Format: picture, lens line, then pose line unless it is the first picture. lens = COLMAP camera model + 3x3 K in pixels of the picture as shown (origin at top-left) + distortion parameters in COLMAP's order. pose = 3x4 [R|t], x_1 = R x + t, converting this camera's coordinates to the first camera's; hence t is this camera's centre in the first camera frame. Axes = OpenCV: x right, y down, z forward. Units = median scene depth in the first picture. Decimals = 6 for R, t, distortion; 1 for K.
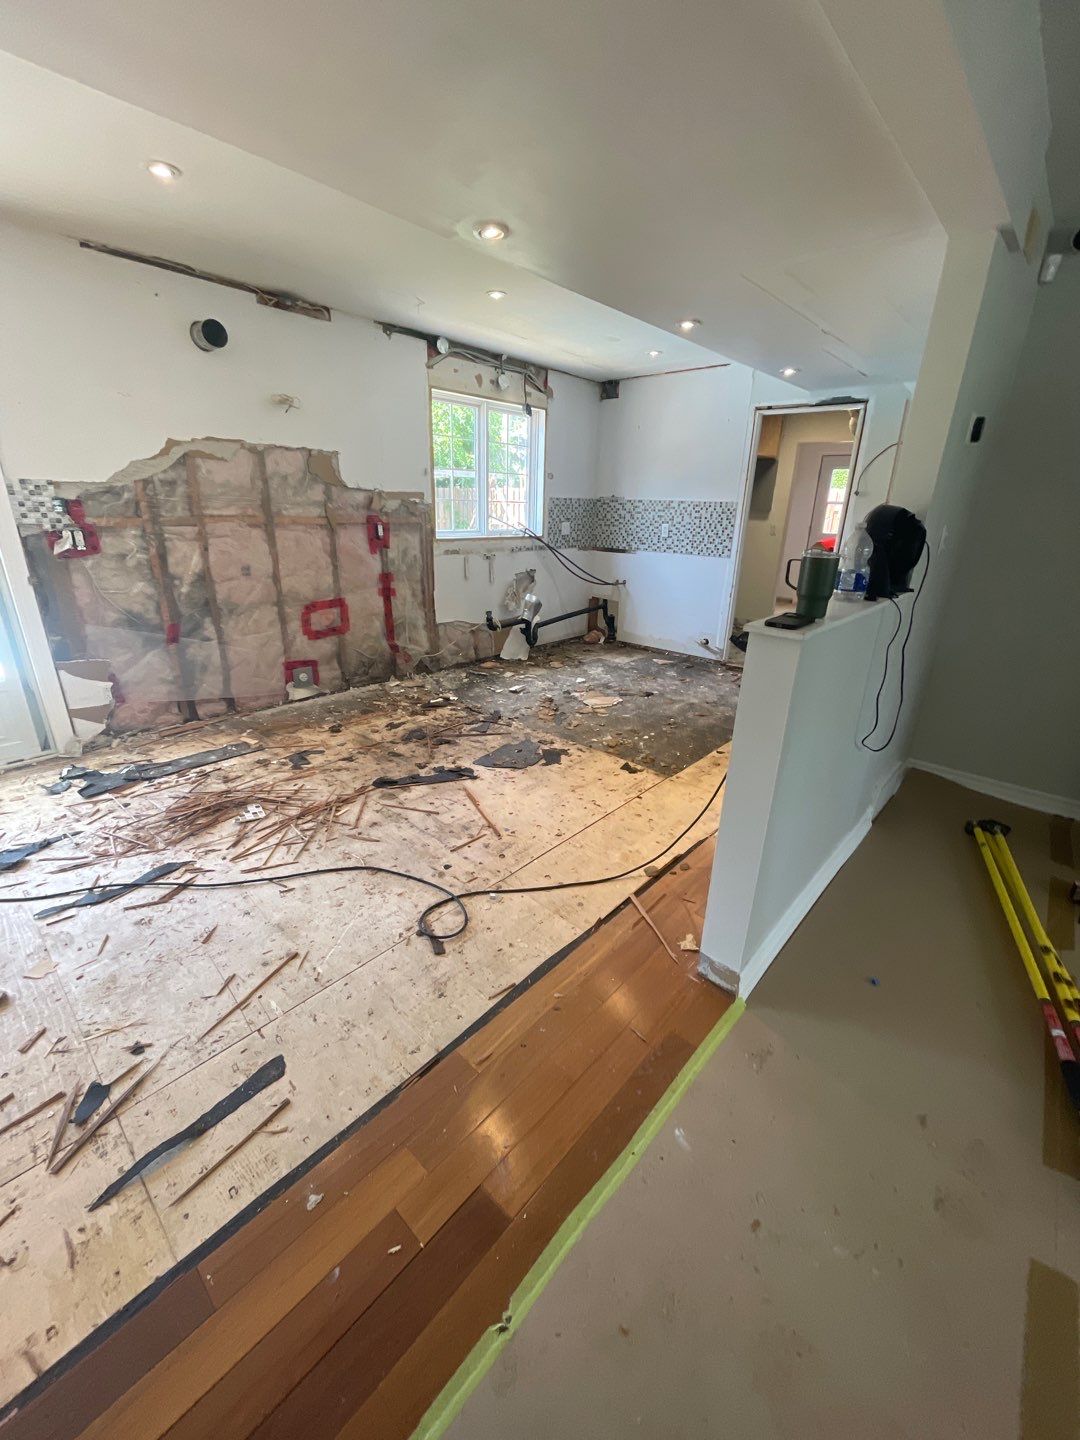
lens RADIAL K [[581.9, 0, 538.8], [0, 581.9, 723.8], [0, 0, 1]] dist [-0.003555, 0.000318]
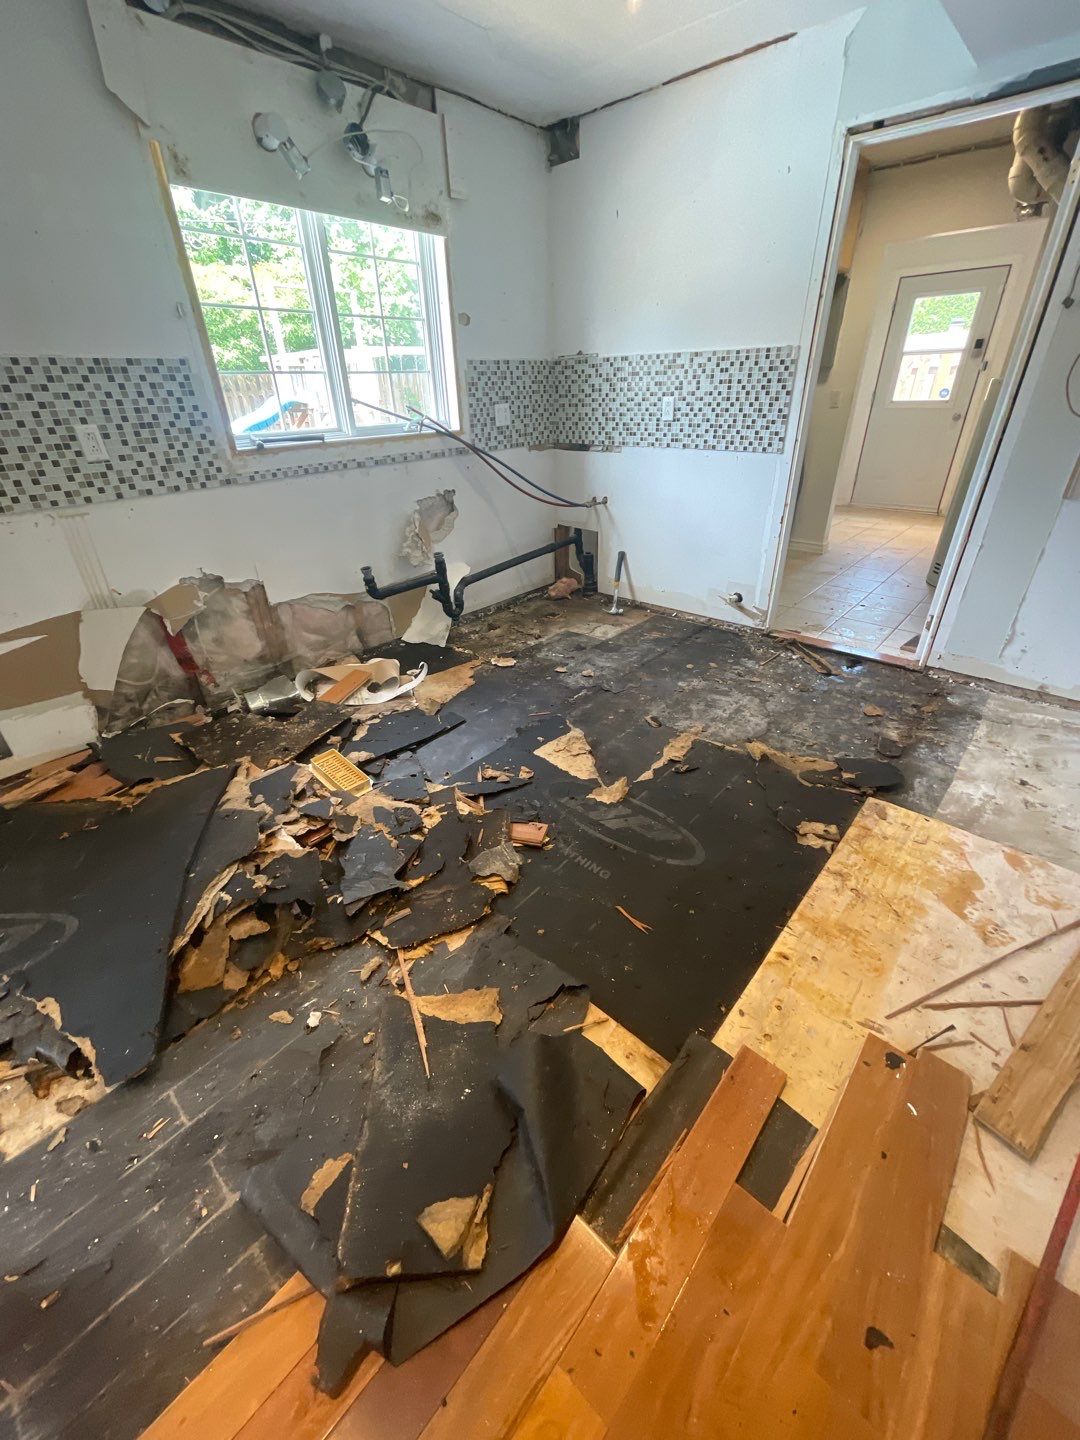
lens RADIAL K [[581.9, 0, 543.3], [0, 581.9, 718.8], [0, 0, 1]] dist [-0.003555, 0.000318]
pose [[0.998723, -0.048232, -0.015030, 0.084939], [0.049984, 0.986603, 0.155291, -0.120975], [0.007339, -0.155844, 0.987754, 0.370519]]
